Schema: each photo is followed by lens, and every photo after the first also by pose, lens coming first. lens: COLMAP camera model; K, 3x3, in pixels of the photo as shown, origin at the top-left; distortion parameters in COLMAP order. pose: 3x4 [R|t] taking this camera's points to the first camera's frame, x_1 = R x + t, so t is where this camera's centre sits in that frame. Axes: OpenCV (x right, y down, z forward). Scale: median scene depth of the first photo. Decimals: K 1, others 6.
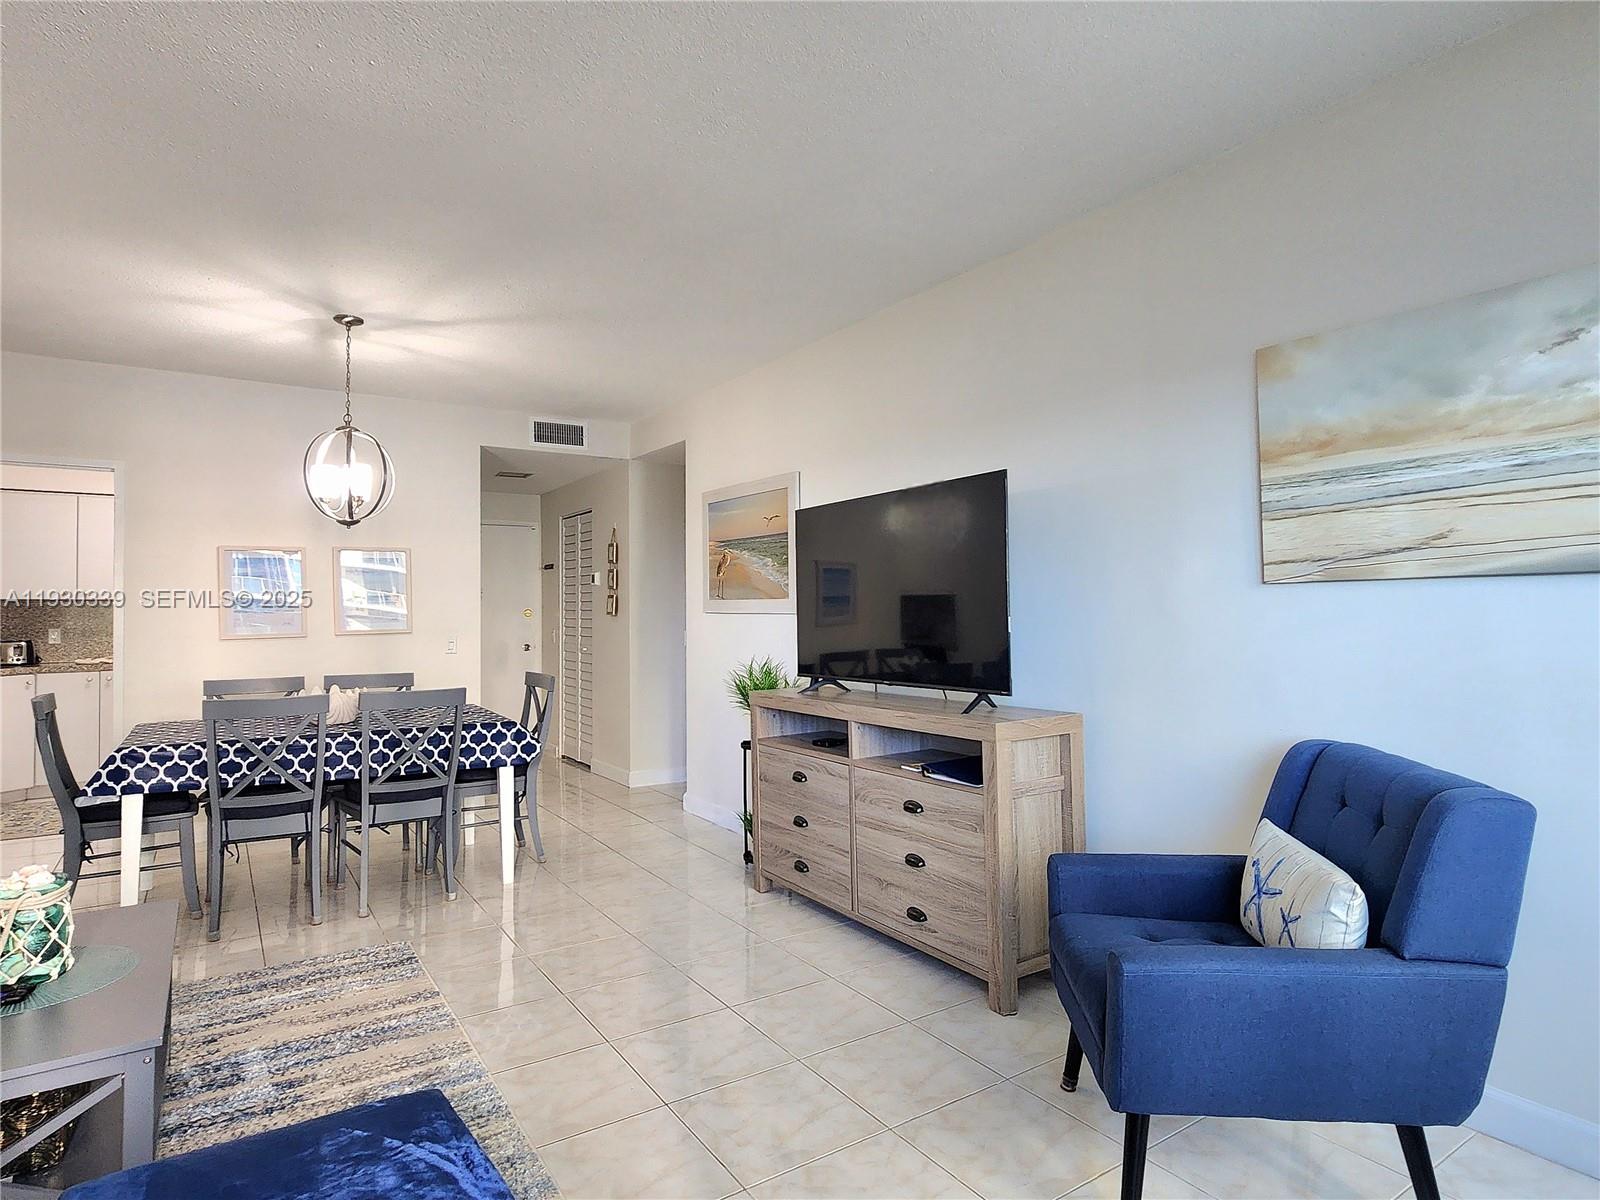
lens RADIAL K [[882.2, 0, 800.0], [0, 882.2, 600.0], [0, 0, 1]] dist [0.001006, 0.000743]
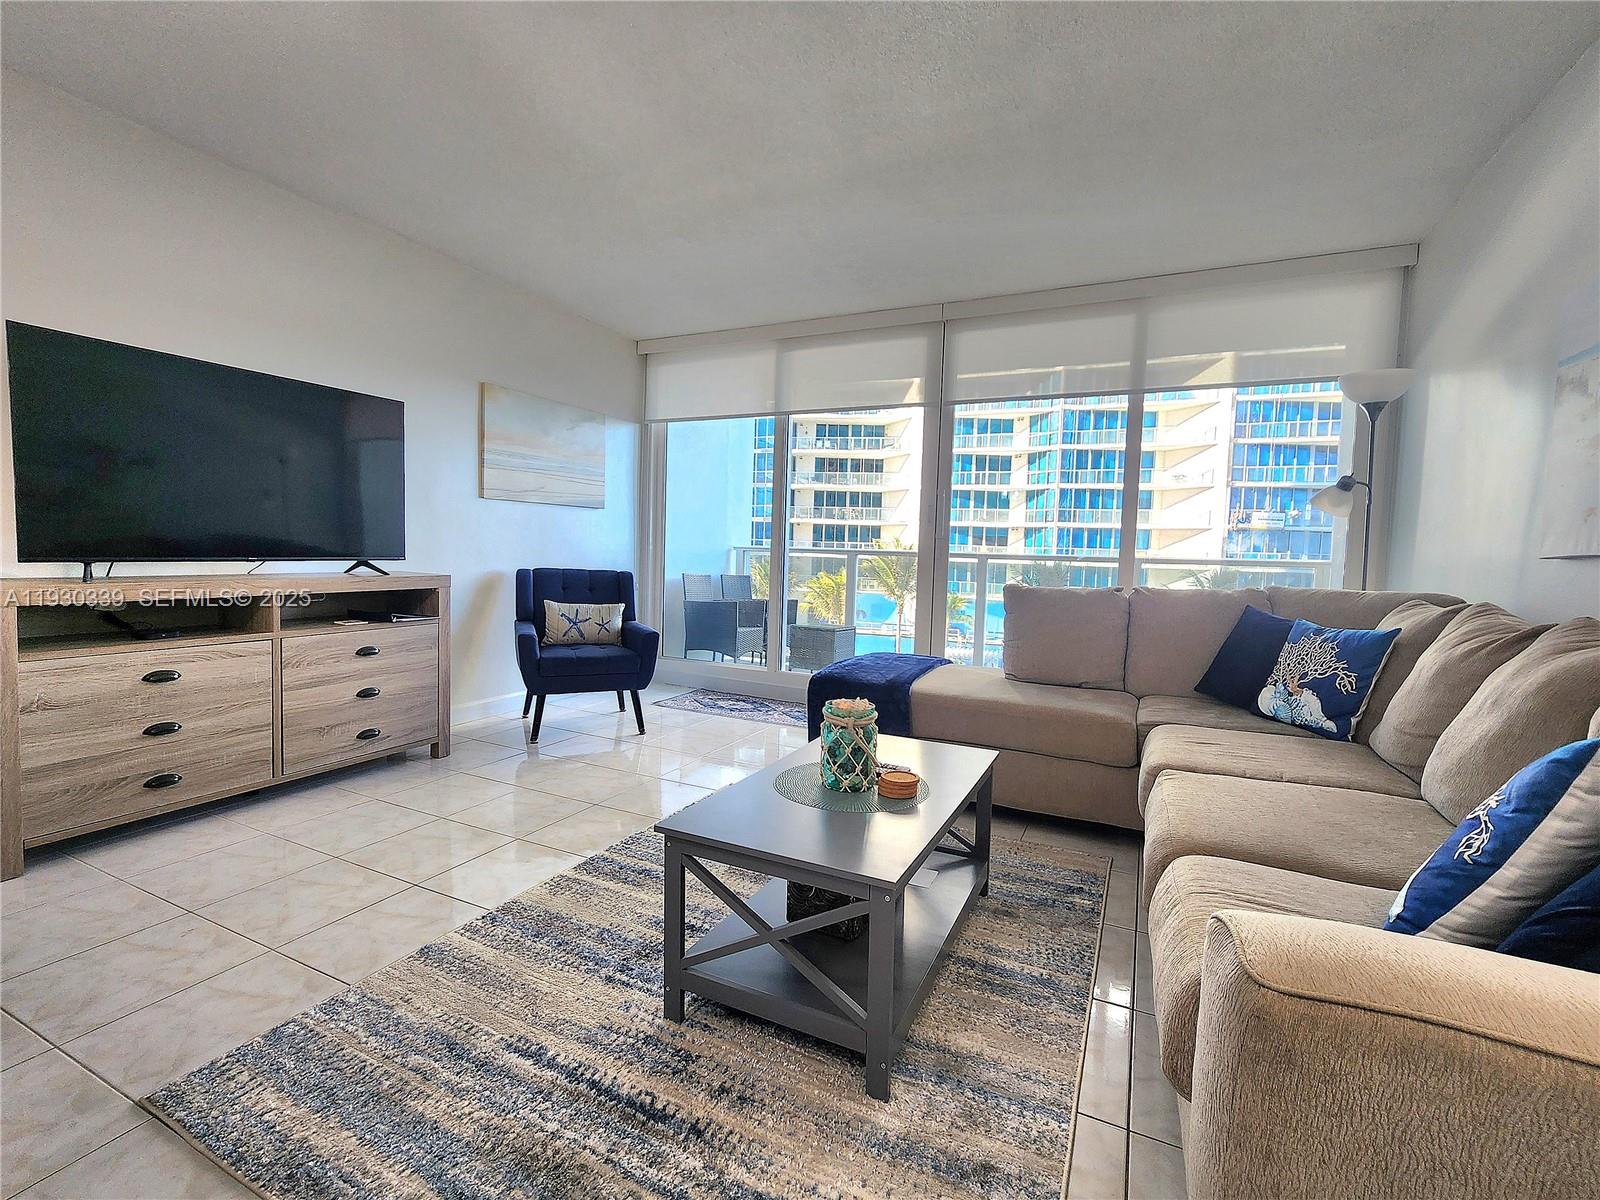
lens RADIAL K [[694.8, 0, 799.7], [0, 694.8, 594.3], [0, 0, 1]] dist [0.003244, 0.001892]
pose [[-0.500195, -0.063176, 0.863605, -0.932096], [-0.039111, 0.997965, 0.050351, 0.070360], [-0.865029, -0.008591, -0.501649, 0.866802]]
